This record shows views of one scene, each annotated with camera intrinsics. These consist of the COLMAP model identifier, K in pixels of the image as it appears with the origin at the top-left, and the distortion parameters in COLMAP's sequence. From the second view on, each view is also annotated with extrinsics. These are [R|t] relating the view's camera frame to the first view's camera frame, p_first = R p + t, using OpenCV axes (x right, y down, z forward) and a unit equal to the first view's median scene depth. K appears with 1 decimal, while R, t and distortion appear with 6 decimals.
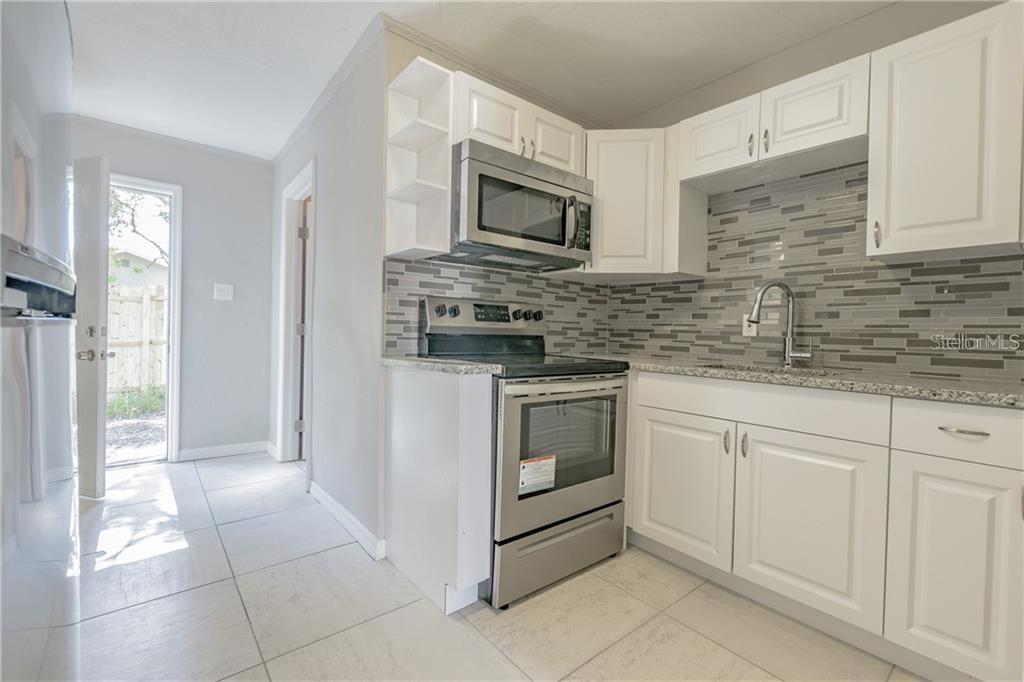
lens RADIAL K [[441.9, 0, 509.5], [0, 441.9, 337.7], [0, 0, 1]] dist [0.007504, -0.003786]
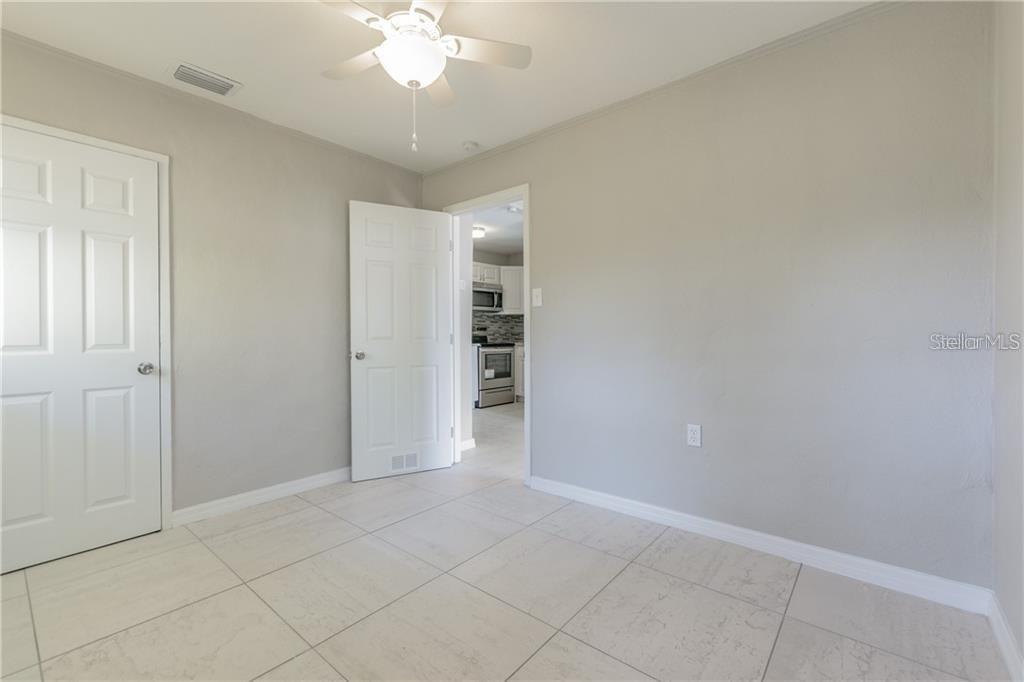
lens RADIAL K [[441.9, 0, 509.5], [0, 441.9, 337.7], [0, 0, 1]] dist [0.007504, -0.003786]
pose [[0.982891, -0.029314, 0.181838, -0.350245], [0.029970, 0.999550, -0.000864, 0.016197], [-0.181731, 0.006299, 0.983328, -2.137107]]
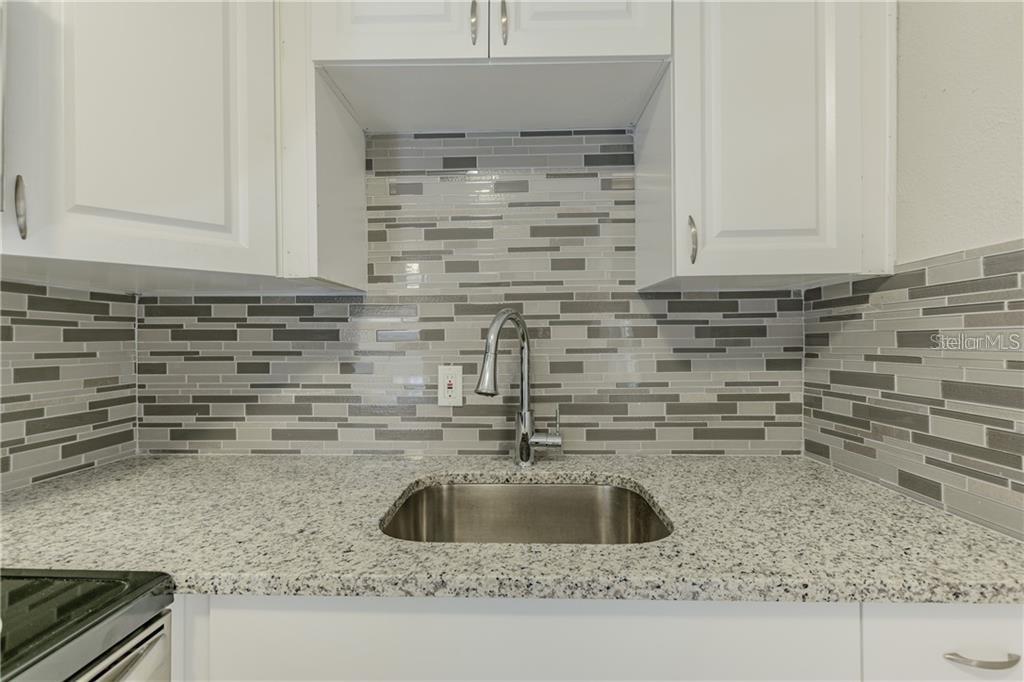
lens RADIAL K [[441.9, 0, 509.5], [0, 441.9, 337.7], [0, 0, 1]] dist [0.007504, -0.003786]
pose [[0.663434, -0.018534, 0.748005, 0.198630], [0.034571, 0.999385, -0.005900, -0.087781], [-0.747436, 0.029774, 0.663667, 0.626496]]
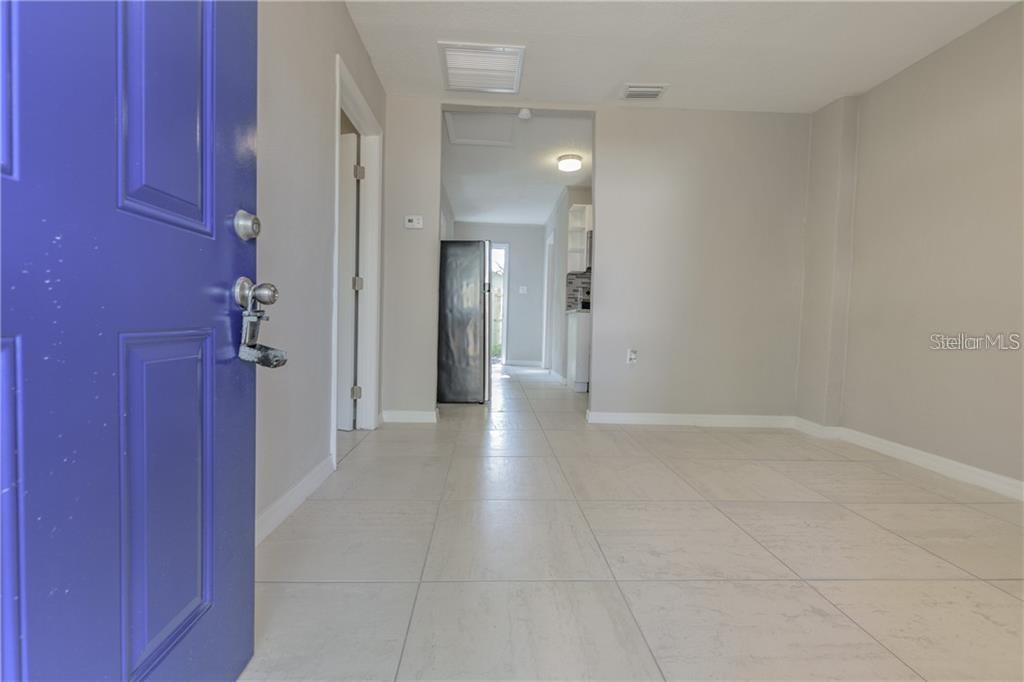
lens RADIAL K [[441.9, 0, 509.5], [0, 441.9, 337.7], [0, 0, 1]] dist [0.007504, -0.003786]
pose [[0.805132, 0.019910, -0.592761, 0.985168], [-0.012735, 0.999786, 0.016284, 0.159354], [0.592959, -0.005562, 0.805214, -1.309733]]
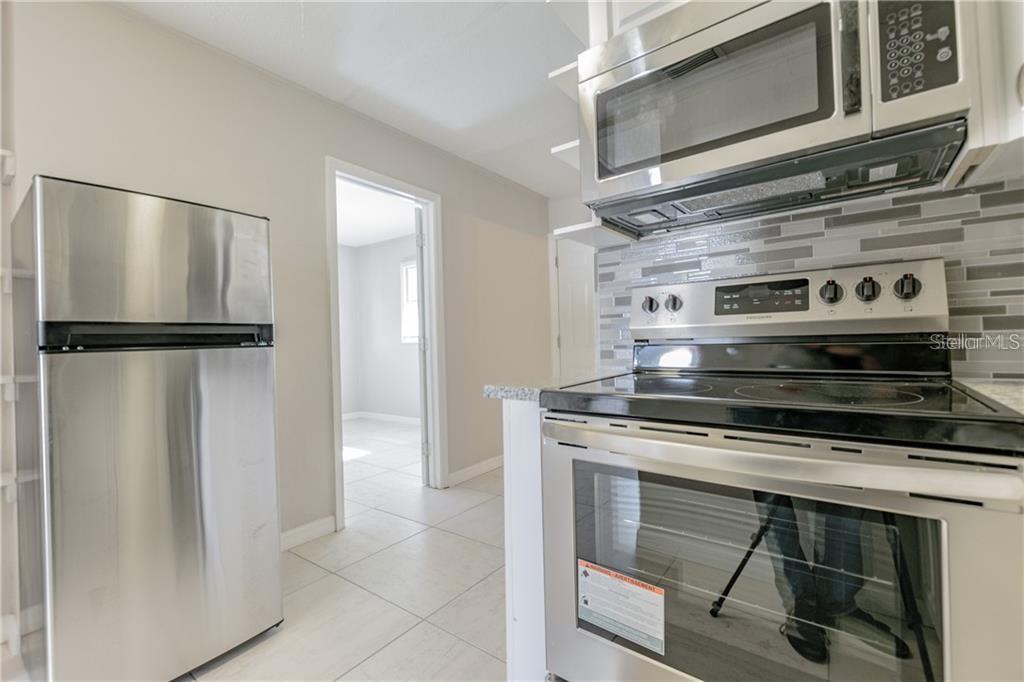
lens RADIAL K [[441.9, 0, 509.5], [0, 441.9, 337.7], [0, 0, 1]] dist [0.007504, -0.003786]
pose [[0.233594, -0.035659, -0.971680, 0.452069], [0.022735, 0.999254, -0.031205, 0.004991], [0.972068, -0.014802, 0.234230, 0.614053]]
